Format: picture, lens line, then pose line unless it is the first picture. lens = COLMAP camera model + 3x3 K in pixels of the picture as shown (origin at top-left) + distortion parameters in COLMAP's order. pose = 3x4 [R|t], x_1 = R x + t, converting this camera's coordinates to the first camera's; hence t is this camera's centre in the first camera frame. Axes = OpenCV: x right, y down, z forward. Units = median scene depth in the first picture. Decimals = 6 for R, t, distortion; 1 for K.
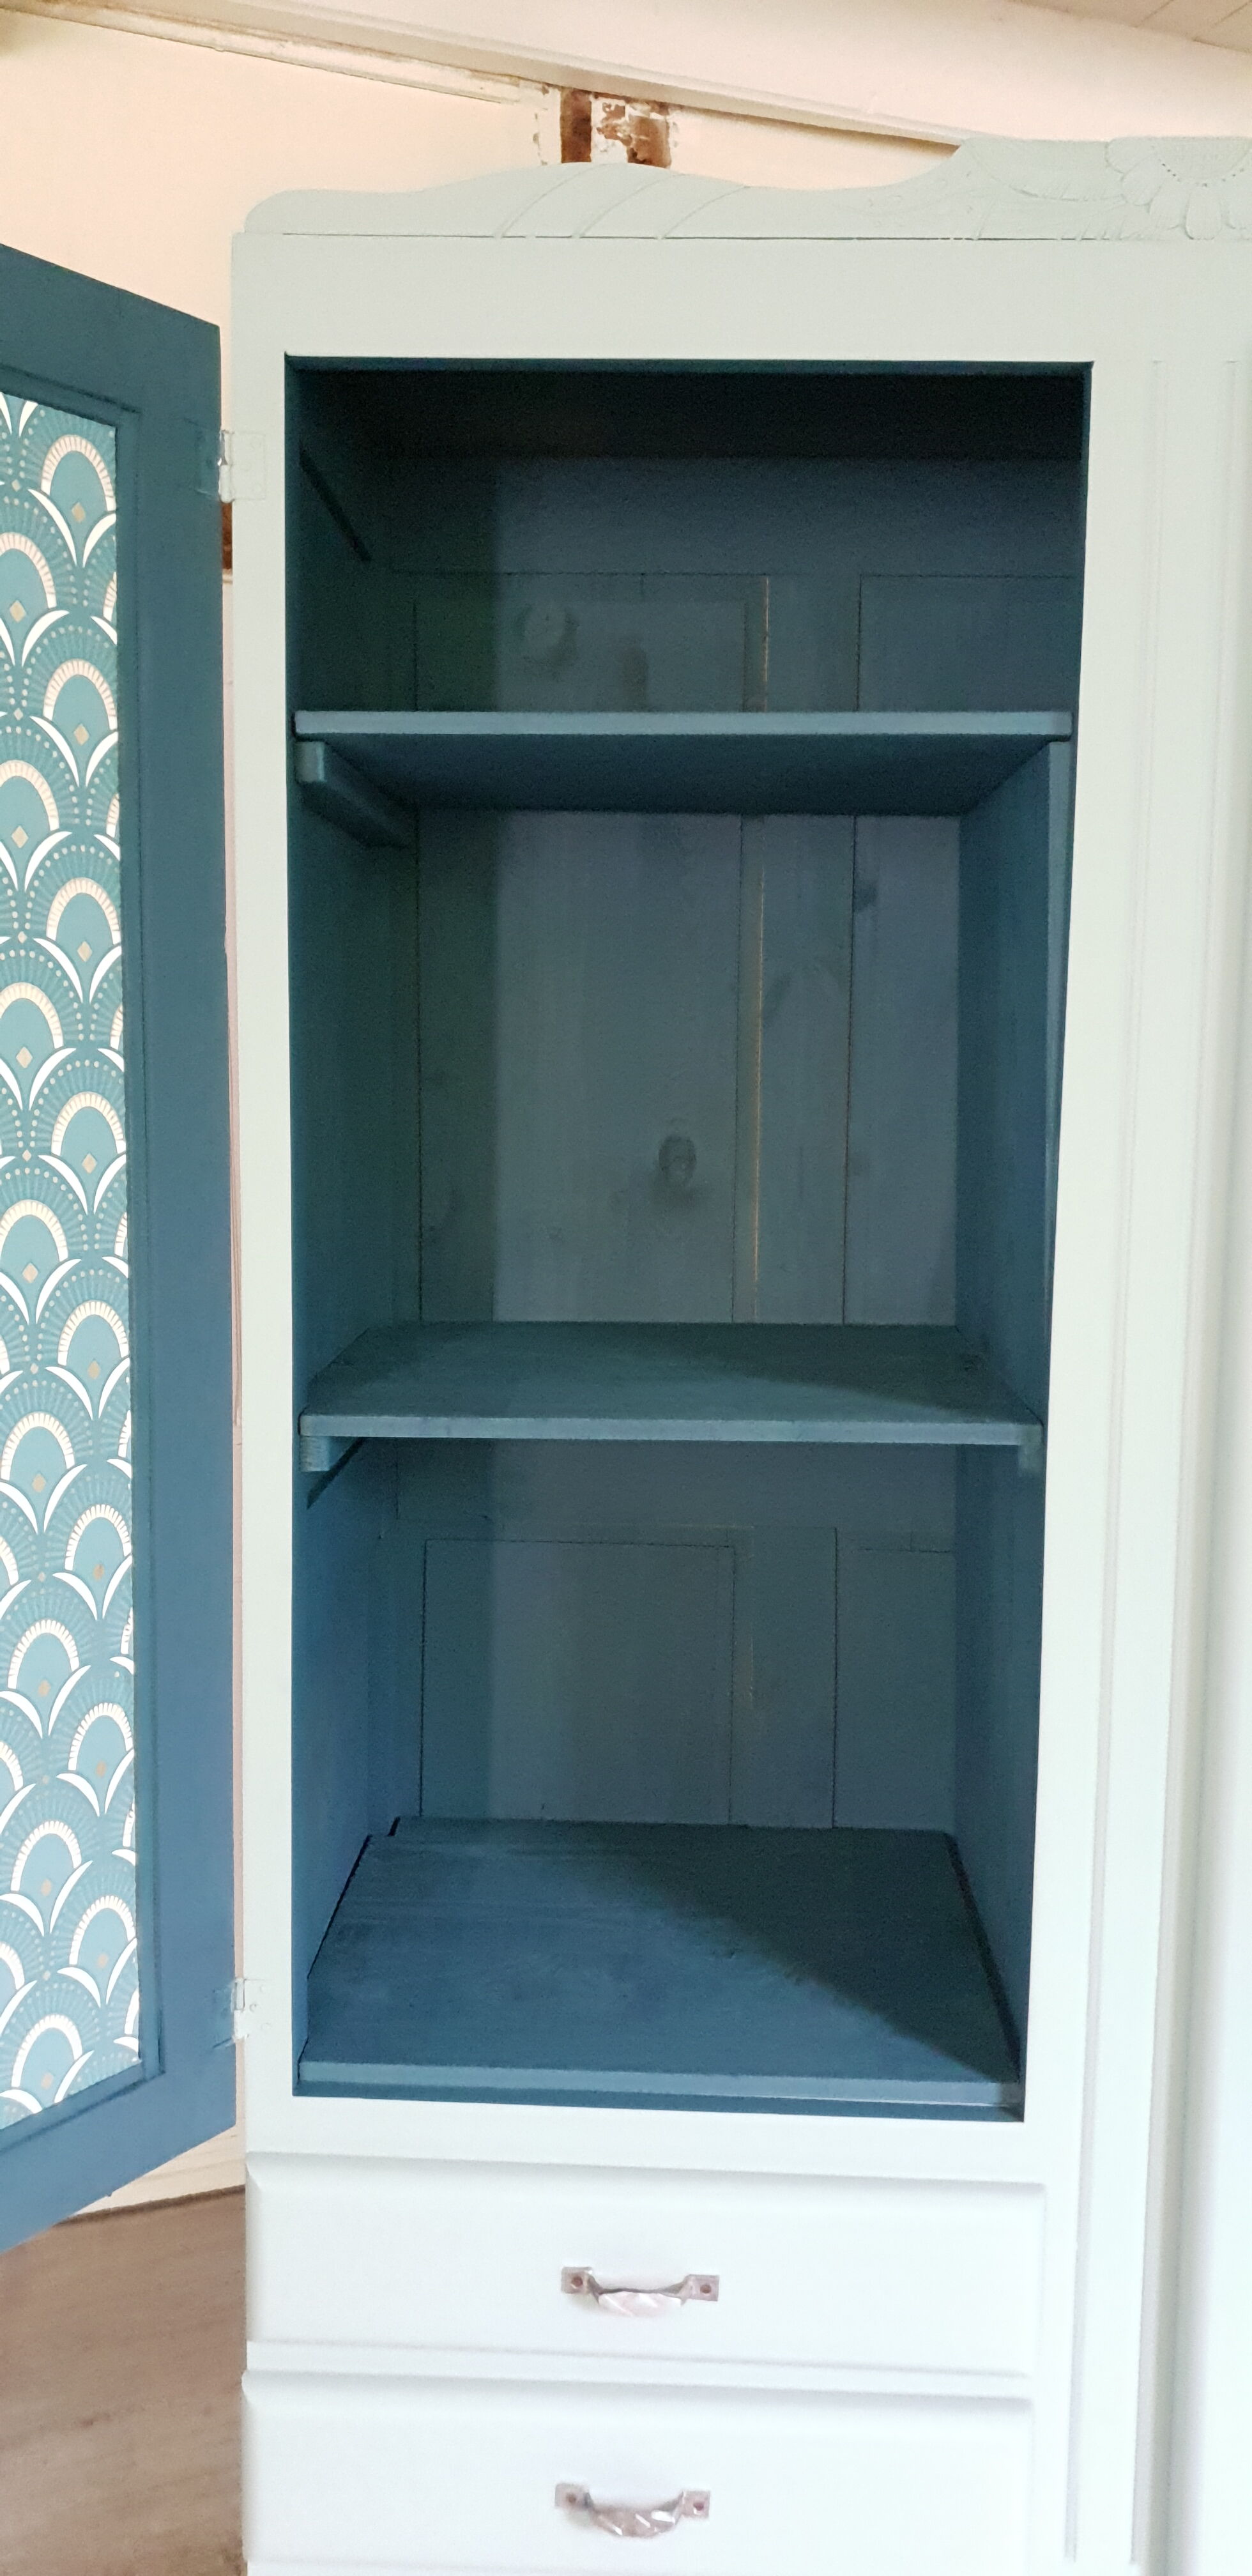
lens RADIAL K [[2037.2, 0, 607.7], [0, 2037.2, 1288.2], [0, 0, 1]] dist [-0.018009, 0.062495]
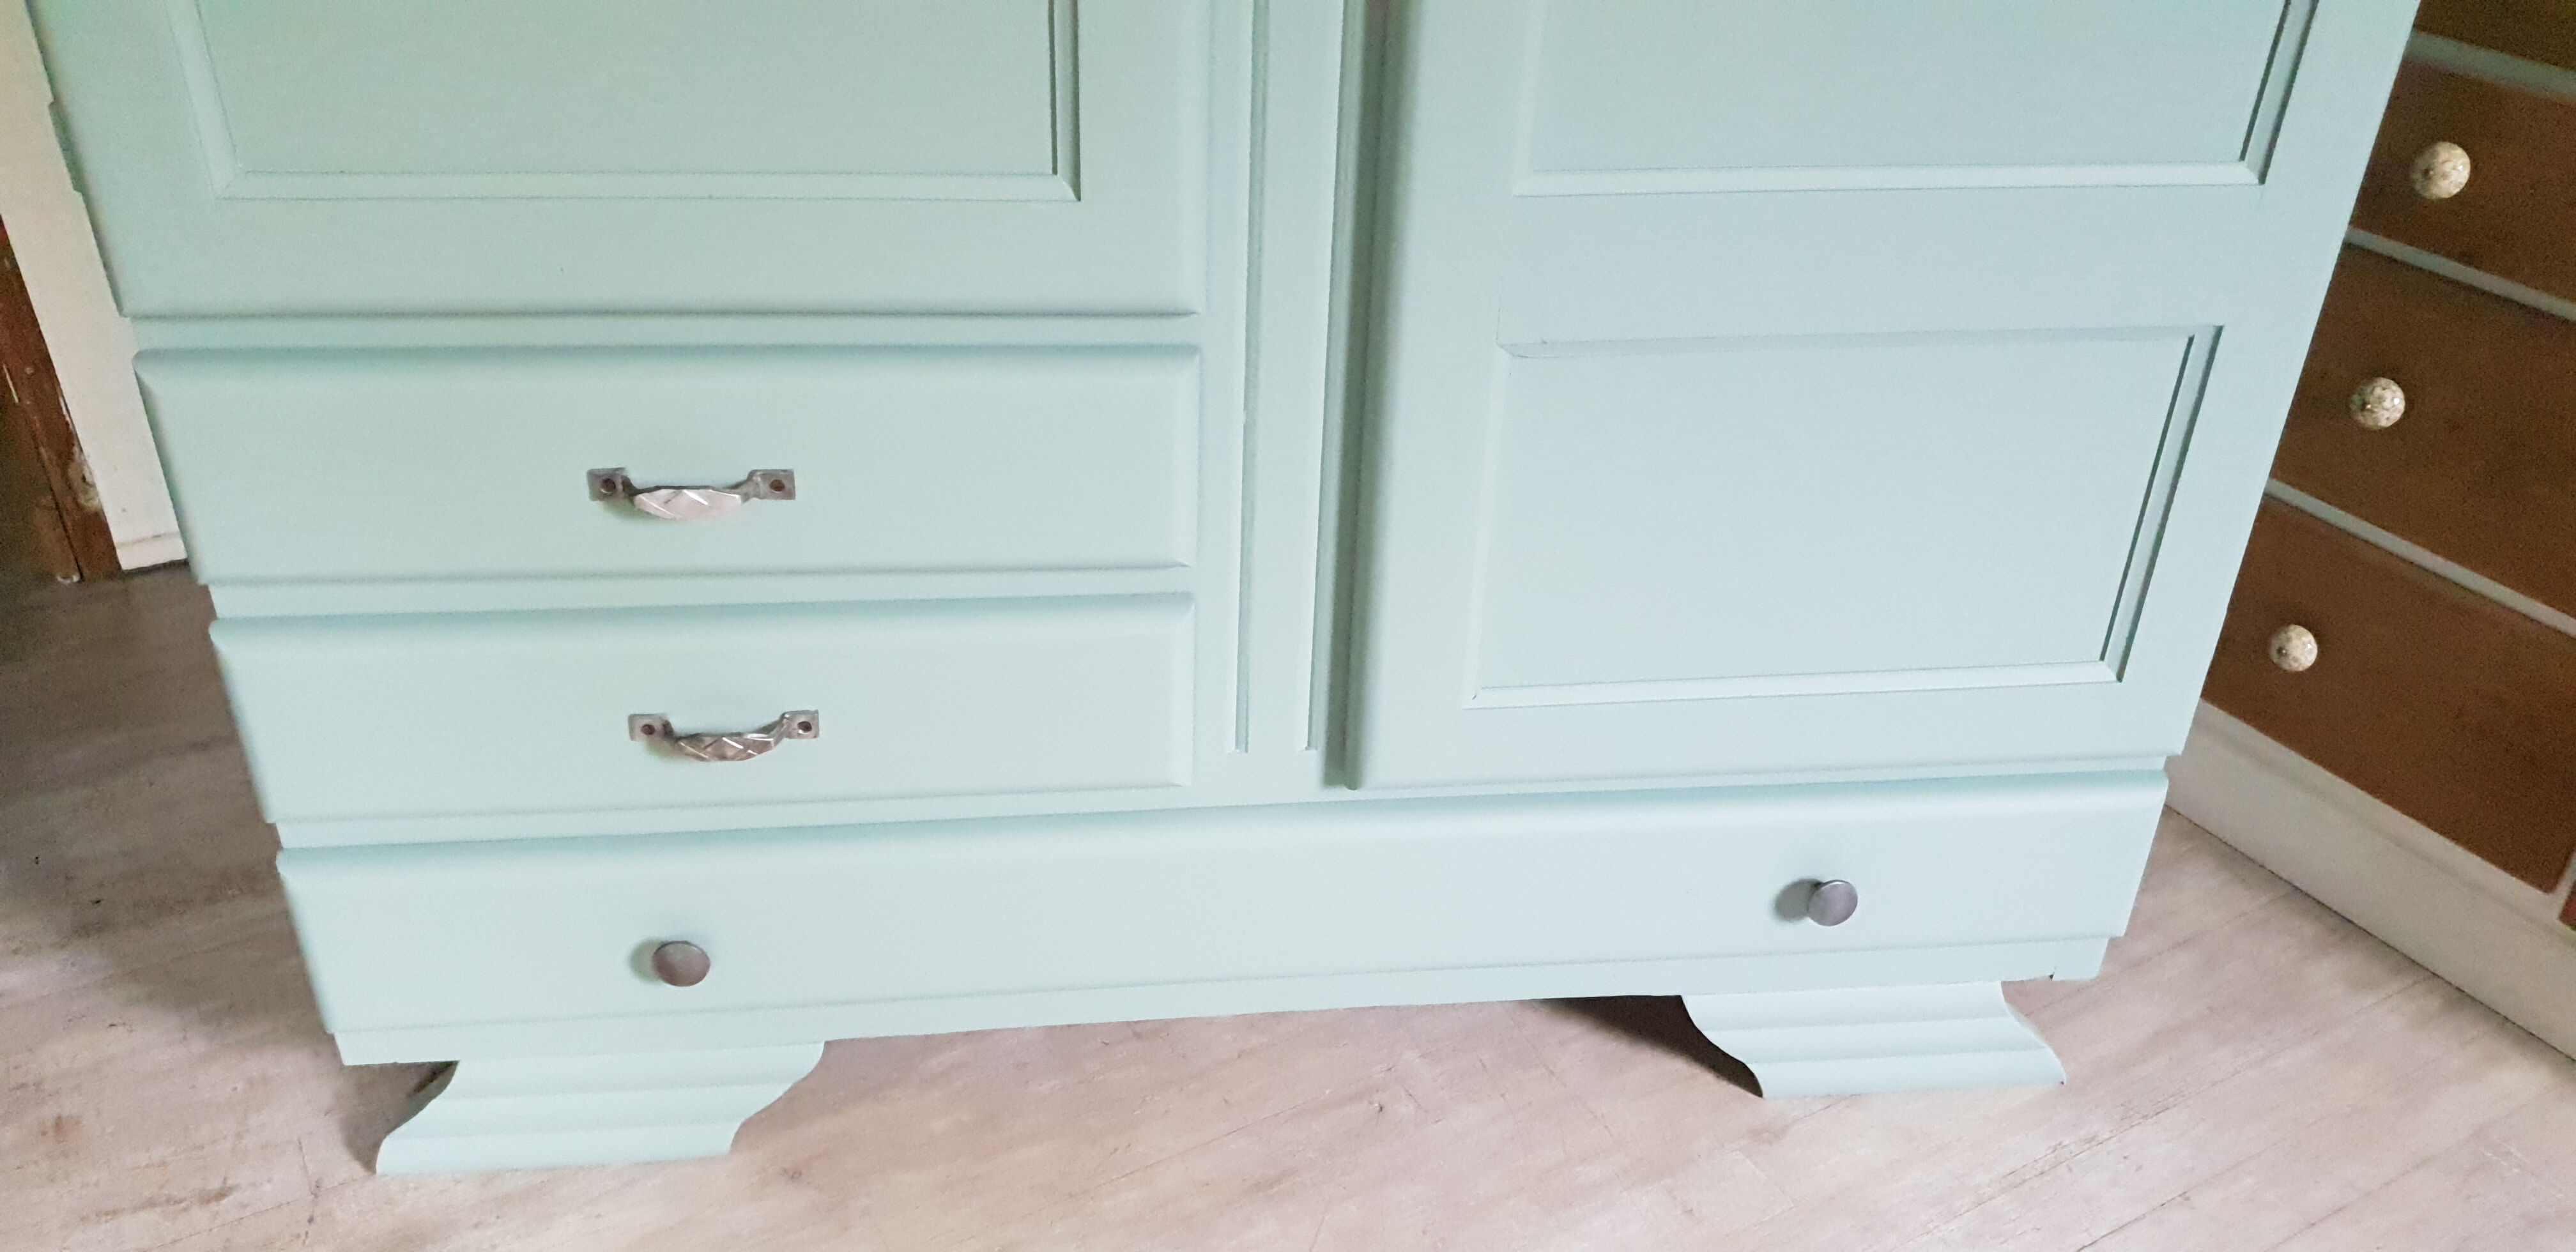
lens RADIAL K [[2037.2, 0, 1313.9], [0, 2037.2, 609.2], [0, 0, 1]] dist [-0.018009, 0.062495]
pose [[0.987282, -0.063909, 0.145566, 0.133540], [-0.002984, 0.908028, 0.418900, 0.195173], [-0.158950, -0.414007, 0.896289, 0.223758]]
